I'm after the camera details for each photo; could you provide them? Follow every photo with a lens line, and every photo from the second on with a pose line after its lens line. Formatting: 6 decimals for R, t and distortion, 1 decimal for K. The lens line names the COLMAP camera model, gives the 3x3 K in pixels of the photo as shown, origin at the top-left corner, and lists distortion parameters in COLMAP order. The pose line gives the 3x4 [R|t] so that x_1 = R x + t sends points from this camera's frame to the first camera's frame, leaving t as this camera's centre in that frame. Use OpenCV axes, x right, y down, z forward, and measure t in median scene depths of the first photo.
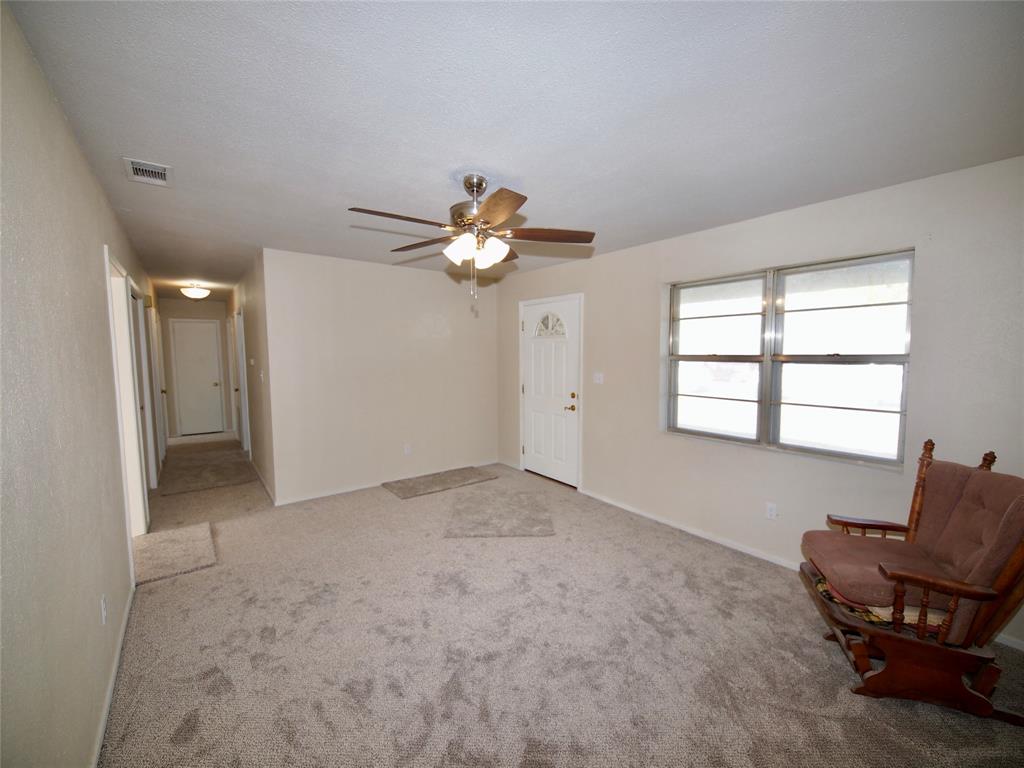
lens RADIAL K [[419.9, 0, 520.0], [0, 419.9, 383.3], [0, 0, 1]] dist [0.011614, -0.013041]
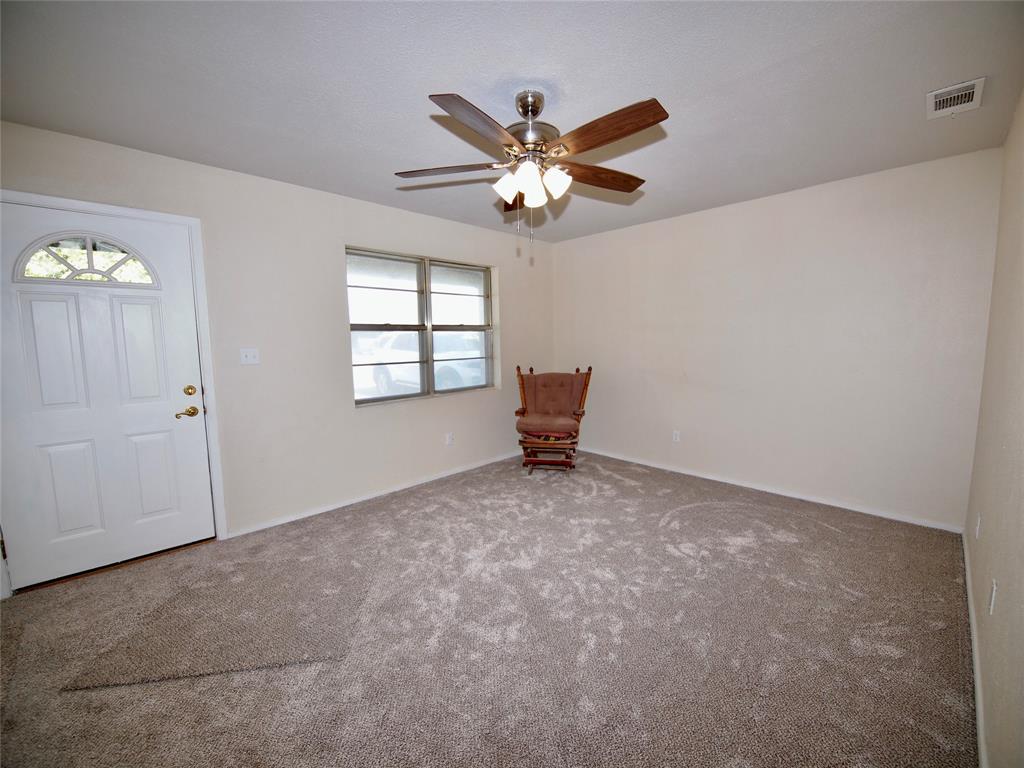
lens RADIAL K [[419.9, 0, 520.0], [0, 419.9, 383.3], [0, 0, 1]] dist [0.011614, -0.013041]
pose [[-0.153186, -0.103240, 0.982790, -0.747986], [0.085227, 0.989442, 0.117223, -0.015071], [-0.984515, 0.101717, -0.142769, 0.892315]]
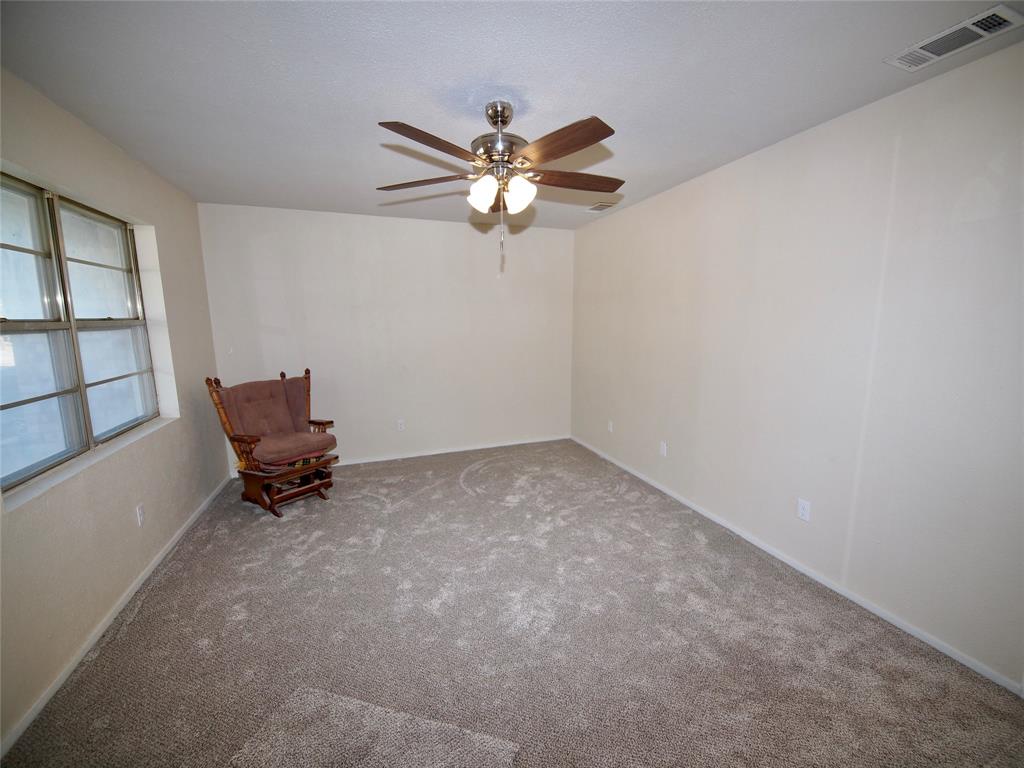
lens RADIAL K [[419.9, 0, 520.0], [0, 419.9, 383.3], [0, 0, 1]] dist [0.011614, -0.013041]
pose [[-0.963027, -0.033212, 0.267350, -0.301849], [0.027268, 0.975259, 0.219379, -0.093276], [-0.268022, 0.218558, -0.938295, 1.430597]]
